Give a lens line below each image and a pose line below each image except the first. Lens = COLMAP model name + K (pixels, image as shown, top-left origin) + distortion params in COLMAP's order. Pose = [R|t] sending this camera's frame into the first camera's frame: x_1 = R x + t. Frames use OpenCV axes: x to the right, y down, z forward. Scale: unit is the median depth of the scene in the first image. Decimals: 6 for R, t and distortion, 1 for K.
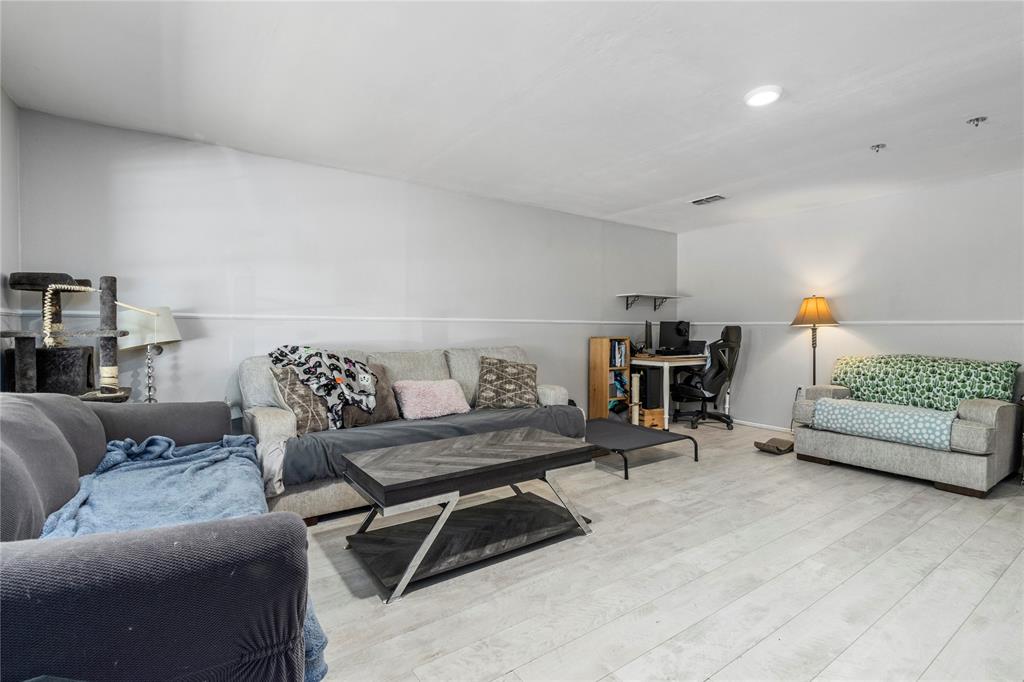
lens RADIAL K [[477.1, 0, 514.4], [0, 477.1, 331.4], [0, 0, 1]] dist [0.003480, 0.000566]
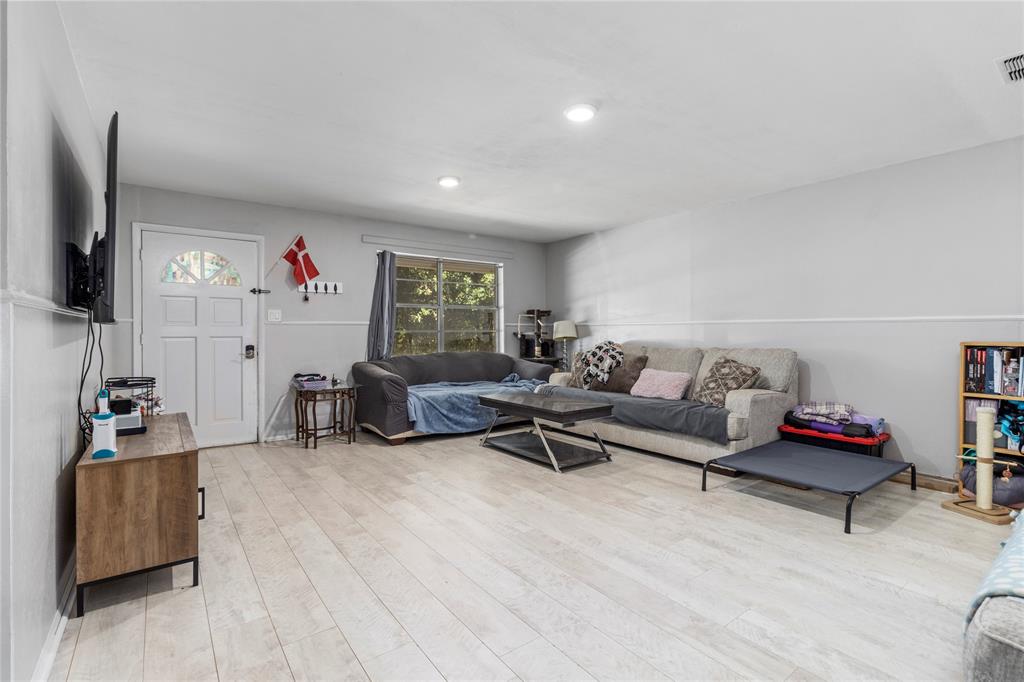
lens RADIAL K [[477.1, 0, 514.4], [0, 477.1, 331.4], [0, 0, 1]] dist [0.003480, 0.000566]
pose [[0.029742, -0.002556, -0.999554, 0.779835], [-0.002347, 0.999994, -0.002627, 0.001314], [0.999555, 0.002424, 0.029736, 0.405404]]
